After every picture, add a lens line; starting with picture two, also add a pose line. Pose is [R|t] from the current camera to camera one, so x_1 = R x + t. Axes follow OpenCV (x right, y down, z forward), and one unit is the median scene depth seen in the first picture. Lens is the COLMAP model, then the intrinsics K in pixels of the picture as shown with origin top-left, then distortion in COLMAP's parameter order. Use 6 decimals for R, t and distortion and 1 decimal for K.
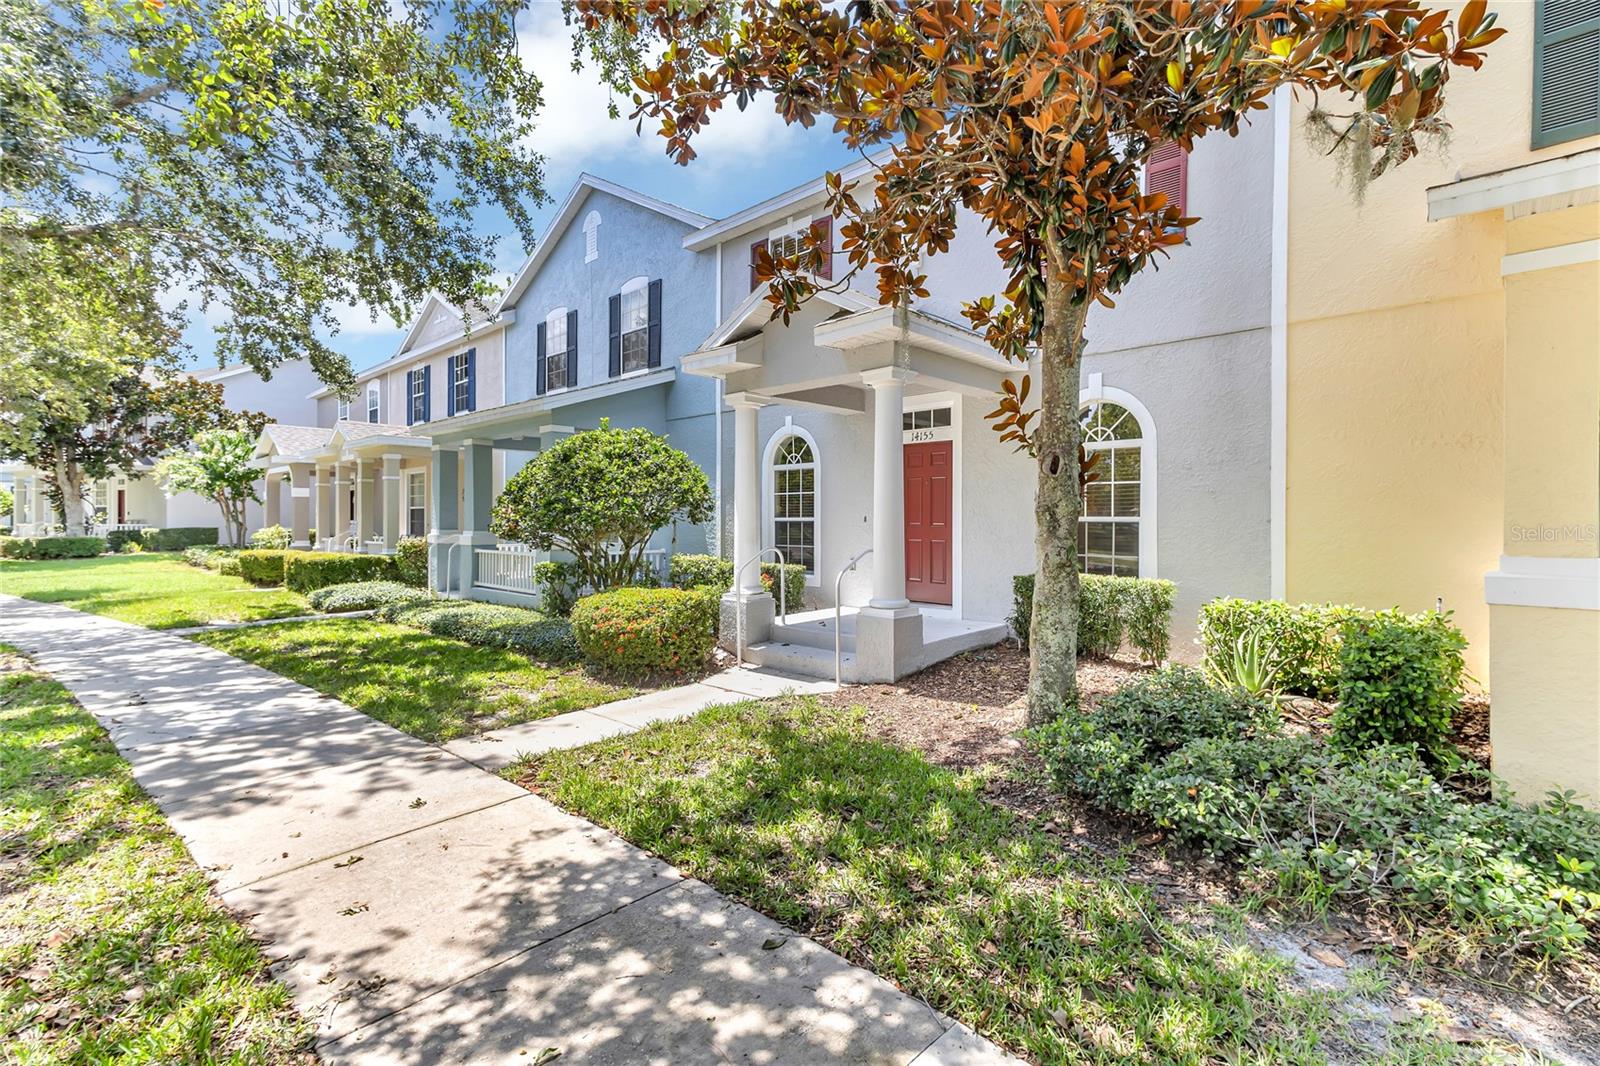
lens RADIAL K [[758.0, 0, 806.6], [0, 758.0, 525.6], [0, 0, 1]] dist [0.045034, -0.003175]
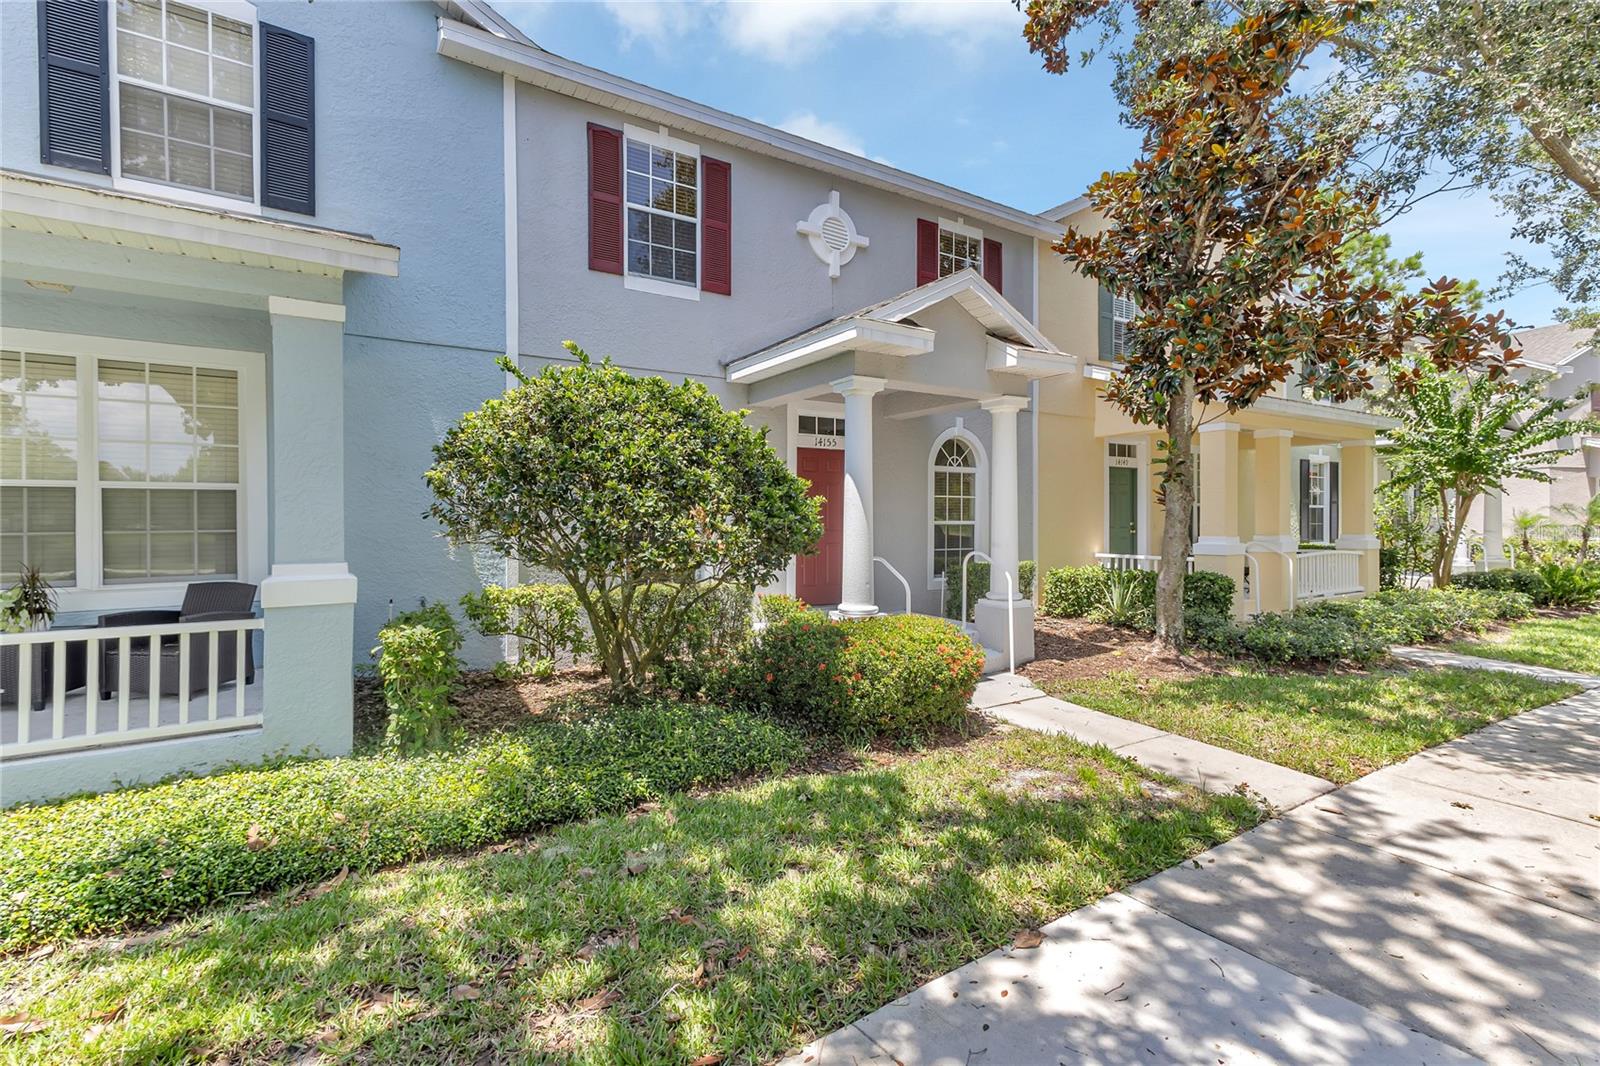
lens RADIAL K [[758.0, 0, 803.7], [0, 758.0, 523.5], [0, 0, 1]] dist [0.045034, -0.003175]
pose [[0.238084, -0.002841, 0.971240, -1.019537], [0.010791, 0.999942, 0.000280, -0.012927], [-0.971185, 0.010414, 0.238101, 0.960658]]
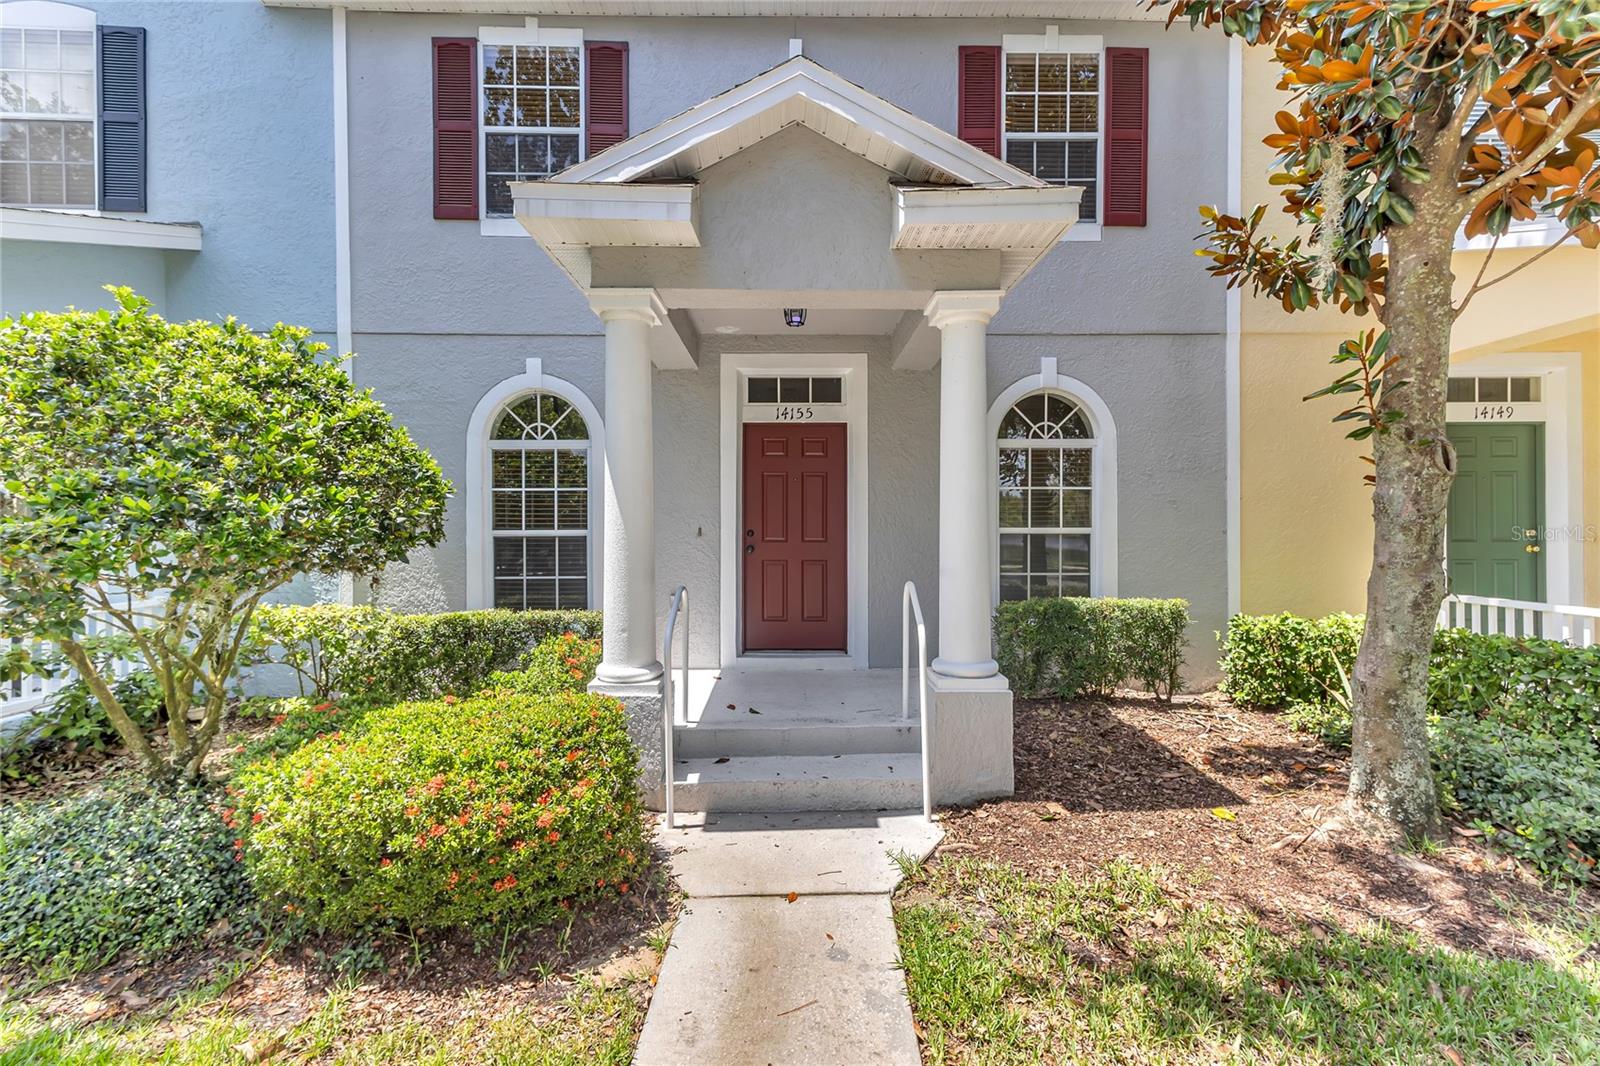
lens RADIAL K [[758.0, 0, 784.1], [0, 758.0, 521.5], [0, 0, 1]] dist [0.045034, -0.003175]
pose [[0.714083, -0.005480, 0.700040, -0.421940], [0.007949, 0.999968, -0.000281, -0.021844], [-0.700016, 0.005765, 0.714104, 0.616437]]
